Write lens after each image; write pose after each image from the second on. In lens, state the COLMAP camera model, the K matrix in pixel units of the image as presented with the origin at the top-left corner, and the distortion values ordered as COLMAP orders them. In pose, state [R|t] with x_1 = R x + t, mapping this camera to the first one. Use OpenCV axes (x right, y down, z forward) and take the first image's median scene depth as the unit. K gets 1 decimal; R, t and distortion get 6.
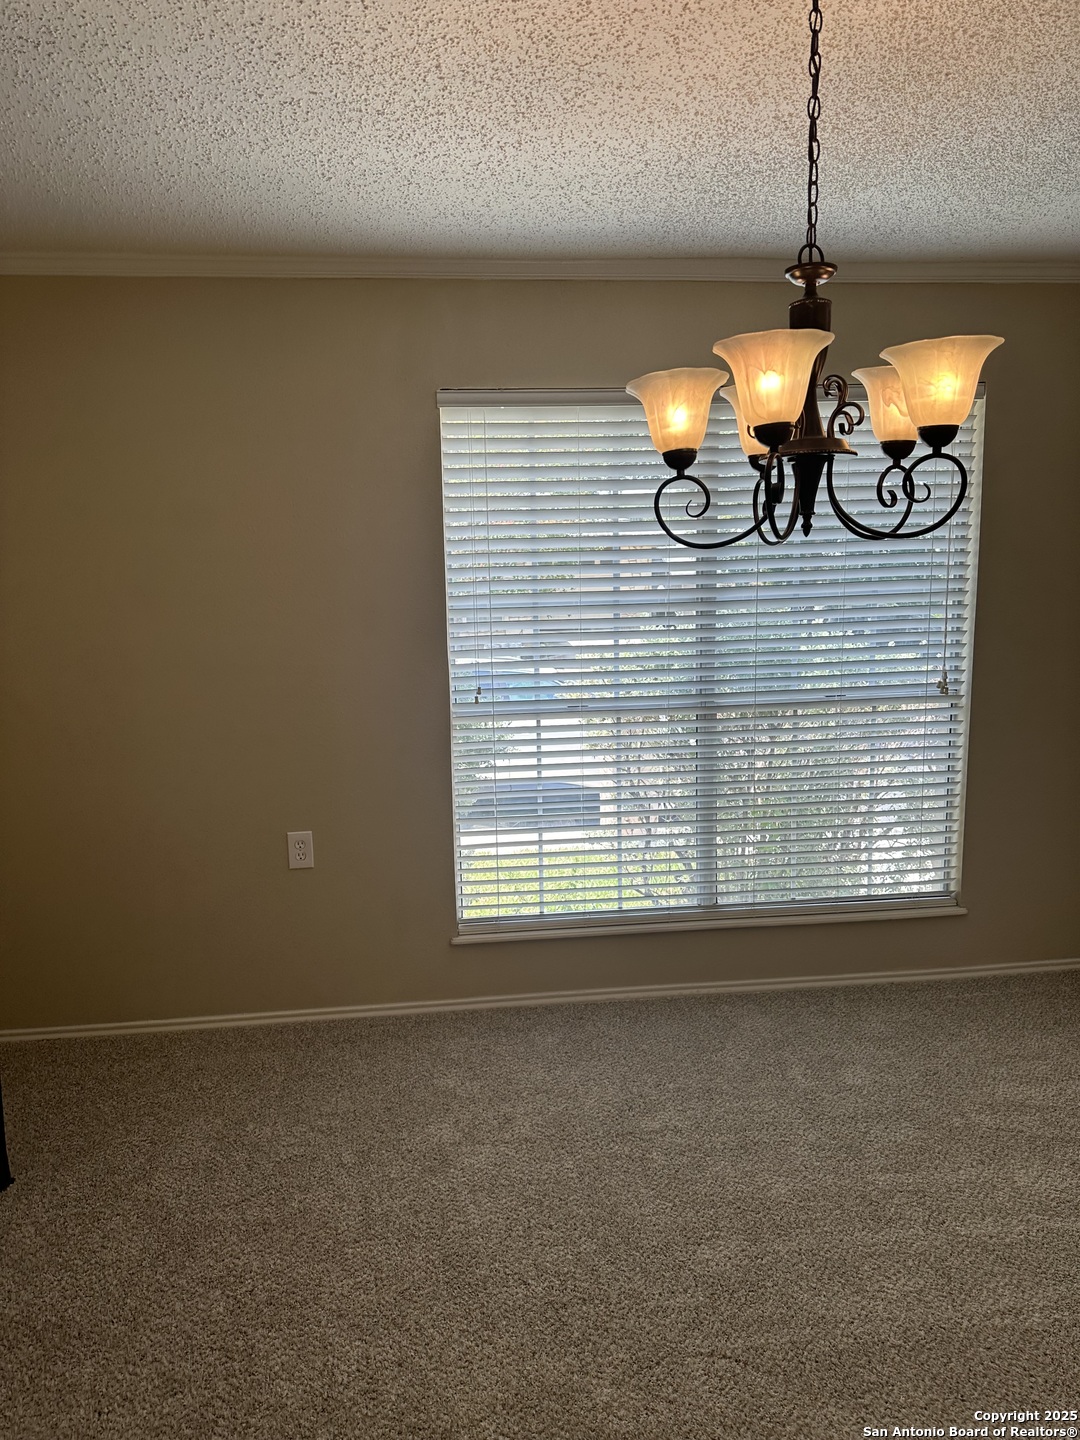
lens RADIAL K [[1034.4, 0, 540.0], [0, 1034.4, 720.0], [0, 0, 1]] dist [0.079538, -0.127392]
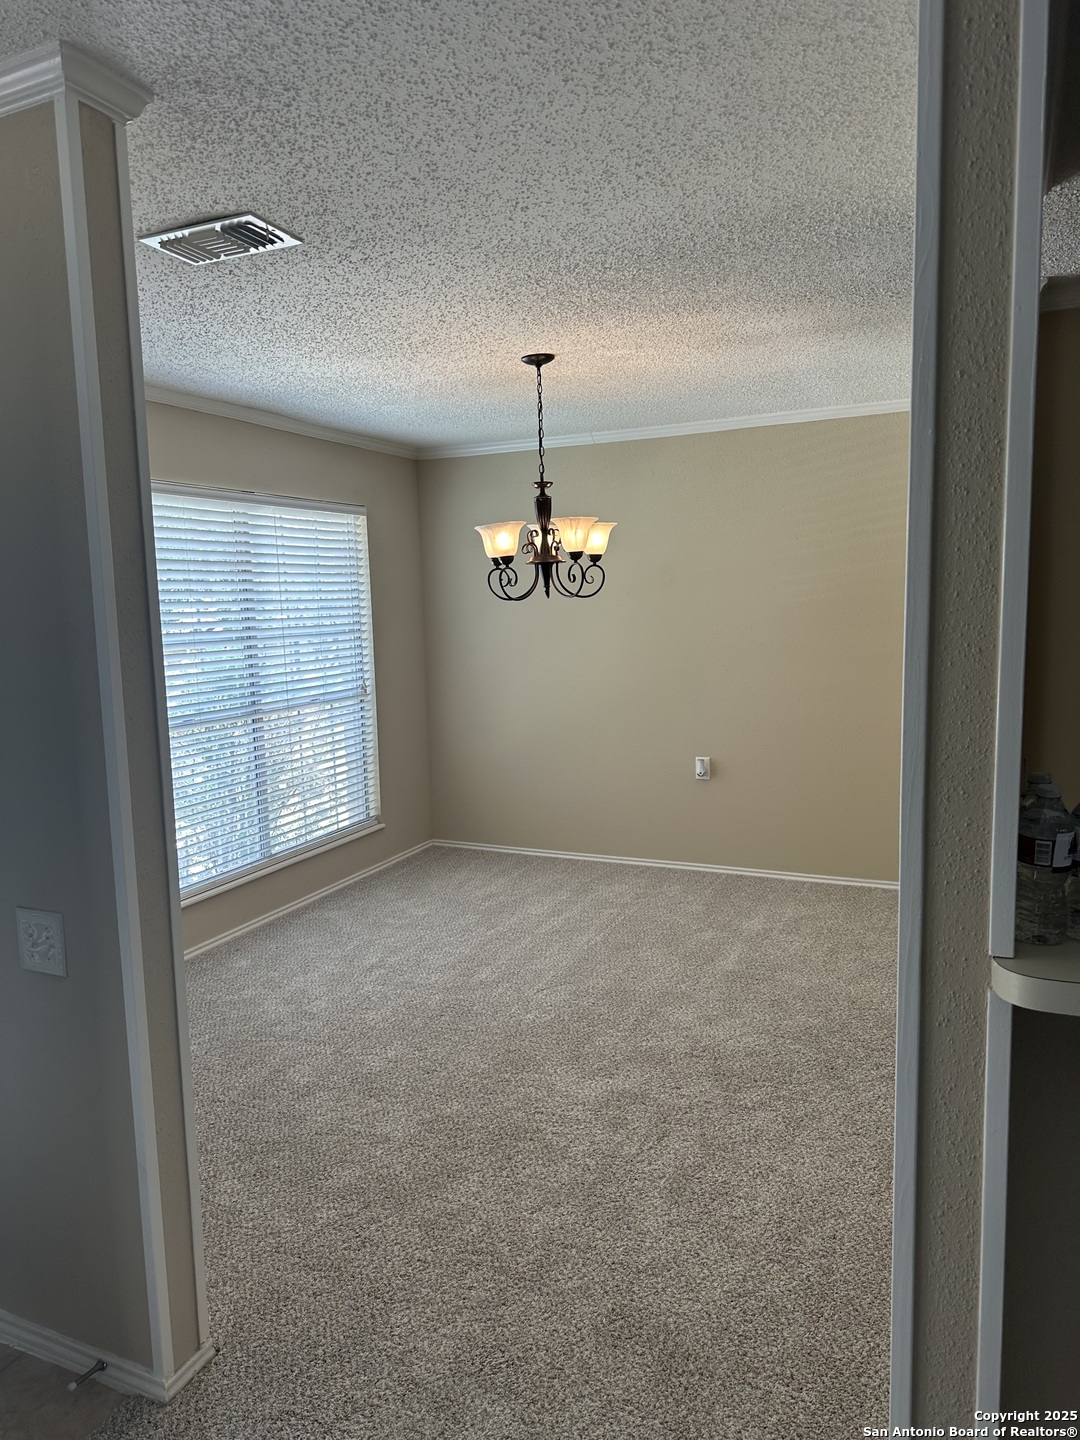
lens RADIAL K [[1034.4, 0, 540.0], [0, 1034.4, 720.0], [0, 0, 1]] dist [0.079538, -0.127392]
pose [[0.537844, -0.111248, 0.835672, -0.983857], [0.156263, 0.987233, 0.030852, 0.012239], [-0.828436, 0.113991, 0.548361, -0.126050]]
